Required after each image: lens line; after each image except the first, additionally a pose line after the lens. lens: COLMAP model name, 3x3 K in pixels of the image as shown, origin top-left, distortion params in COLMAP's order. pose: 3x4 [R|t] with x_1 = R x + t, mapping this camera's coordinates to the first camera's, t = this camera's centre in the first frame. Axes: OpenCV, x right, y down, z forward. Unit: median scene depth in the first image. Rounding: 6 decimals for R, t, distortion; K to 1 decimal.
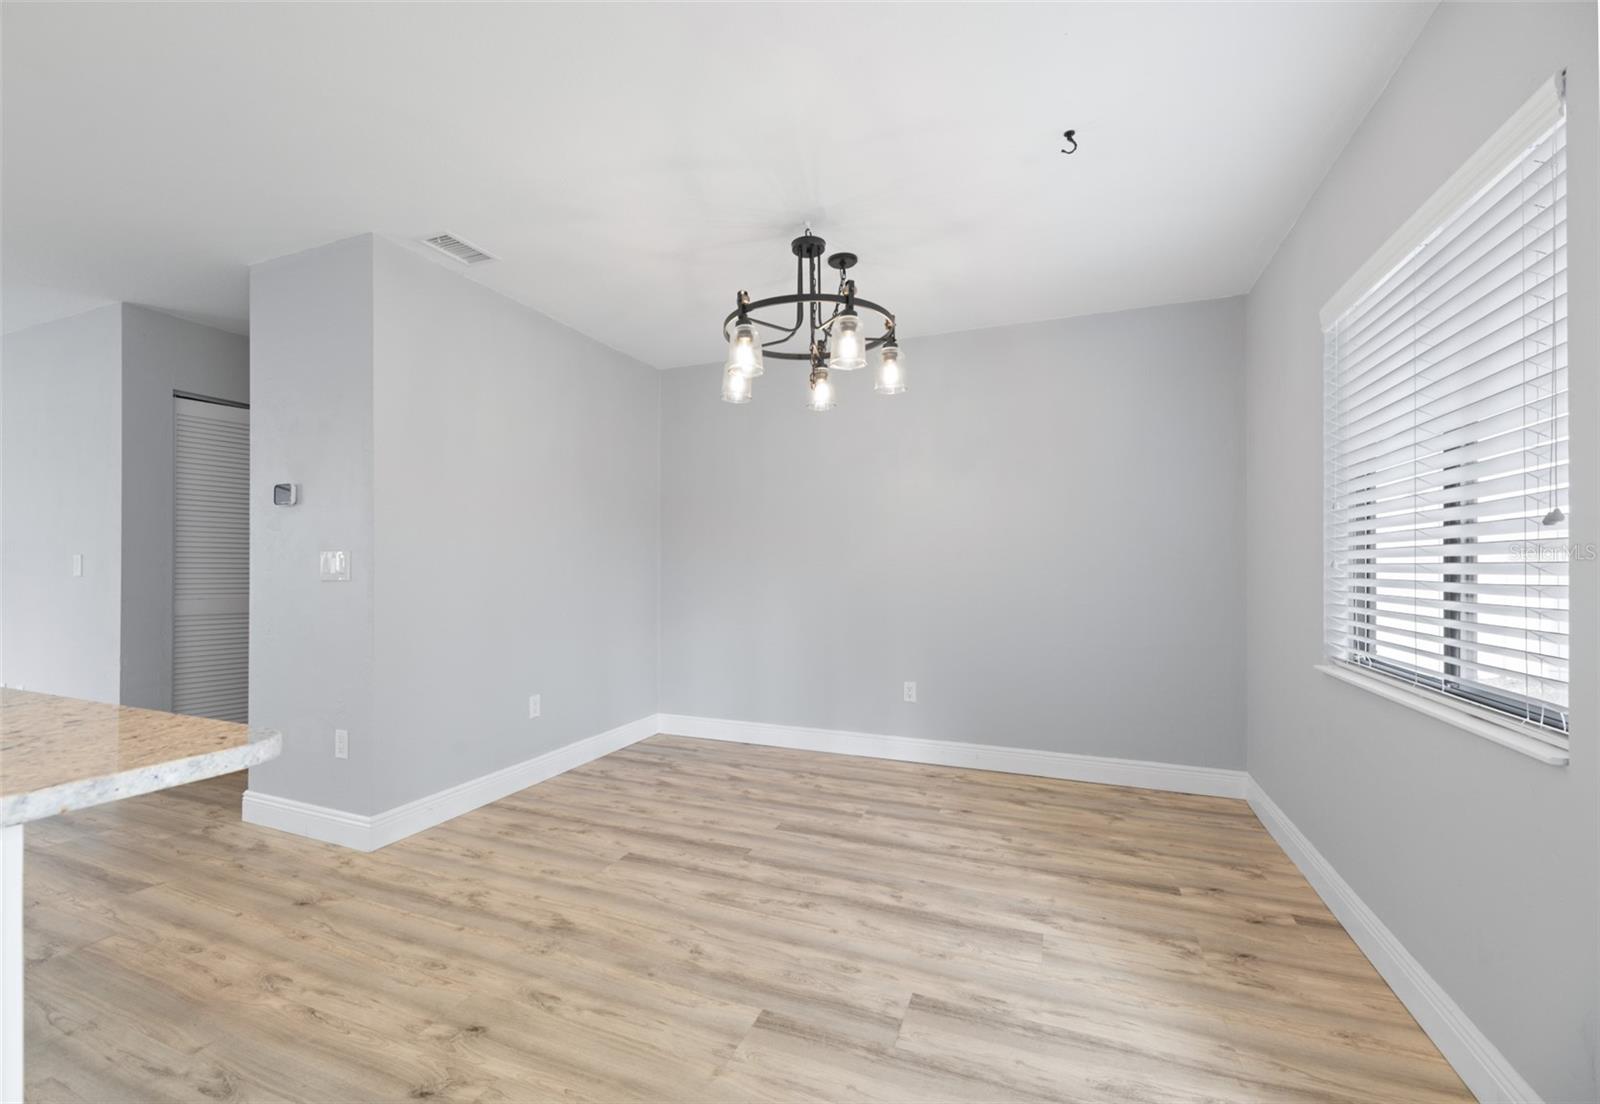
lens RADIAL K [[672.8, 0, 800.0], [0, 672.8, 552.0], [0, 0, 1]] dist [0.000220, -0.000001]
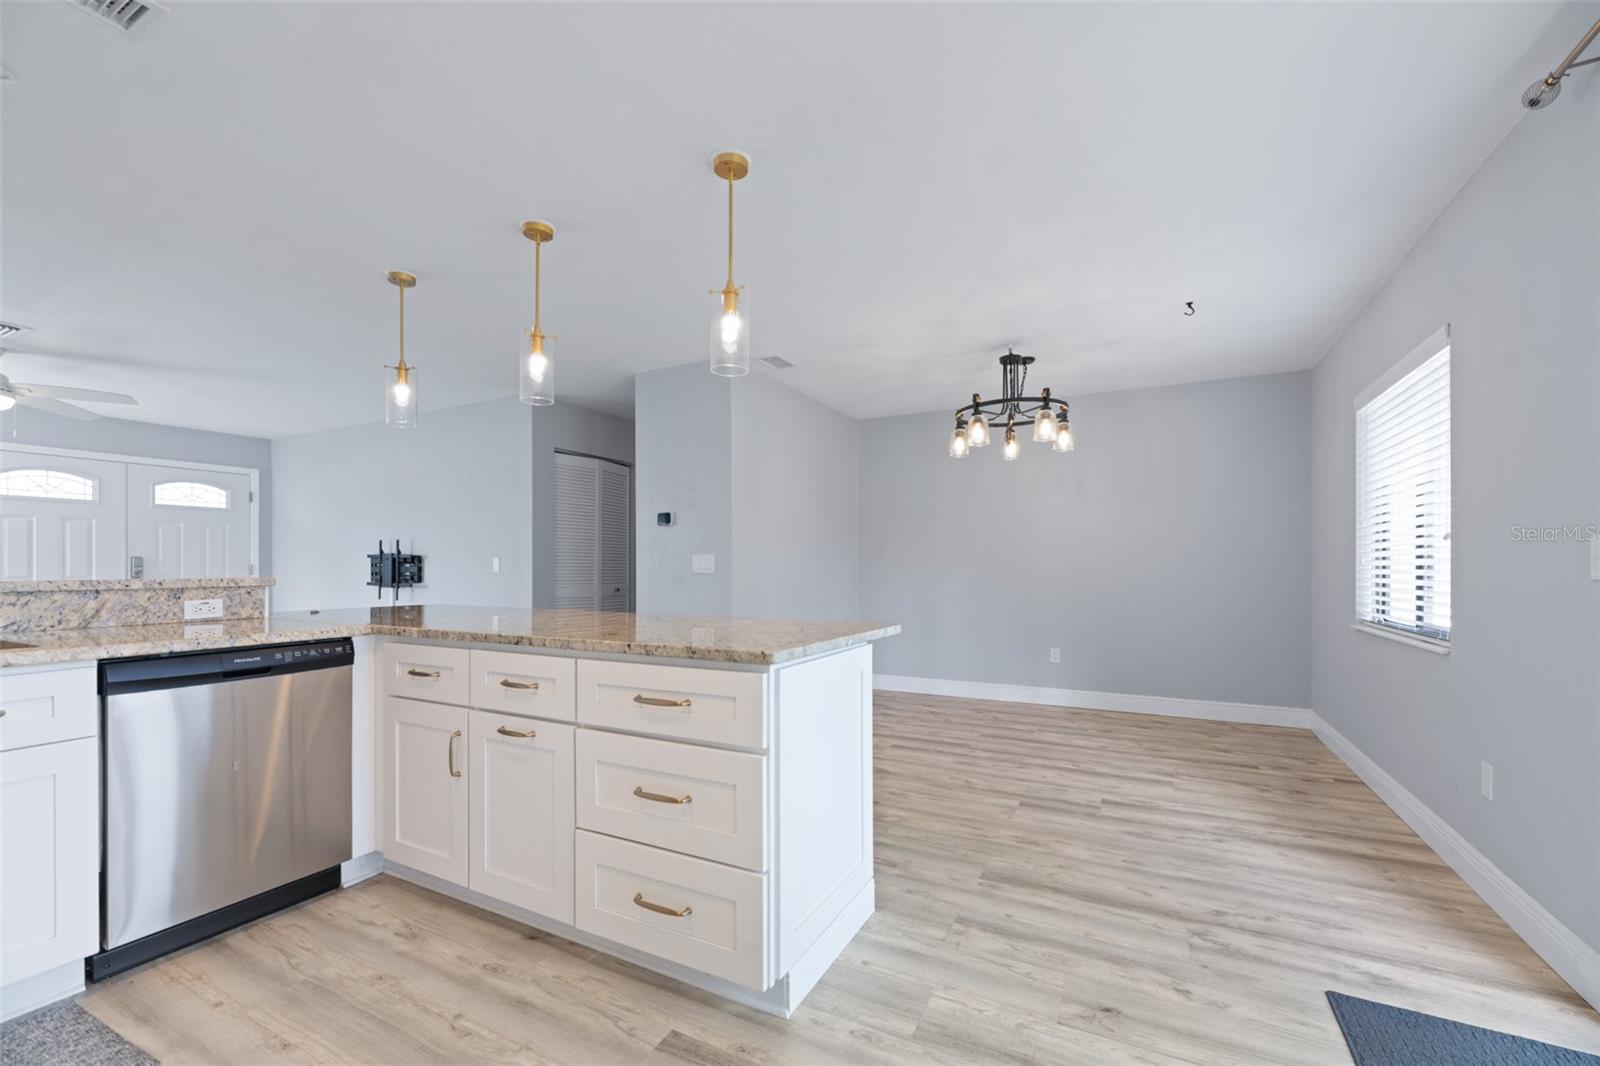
lens RADIAL K [[649.7, 0, 820.1], [0, 649.7, 559.6], [0, 0, 1]] dist [-0.000623, -0.000229]
pose [[0.995909, -0.003759, -0.090281, -0.308261], [0.004588, 0.999949, 0.008973, -0.003006], [0.090242, -0.009351, 0.995876, -0.578467]]
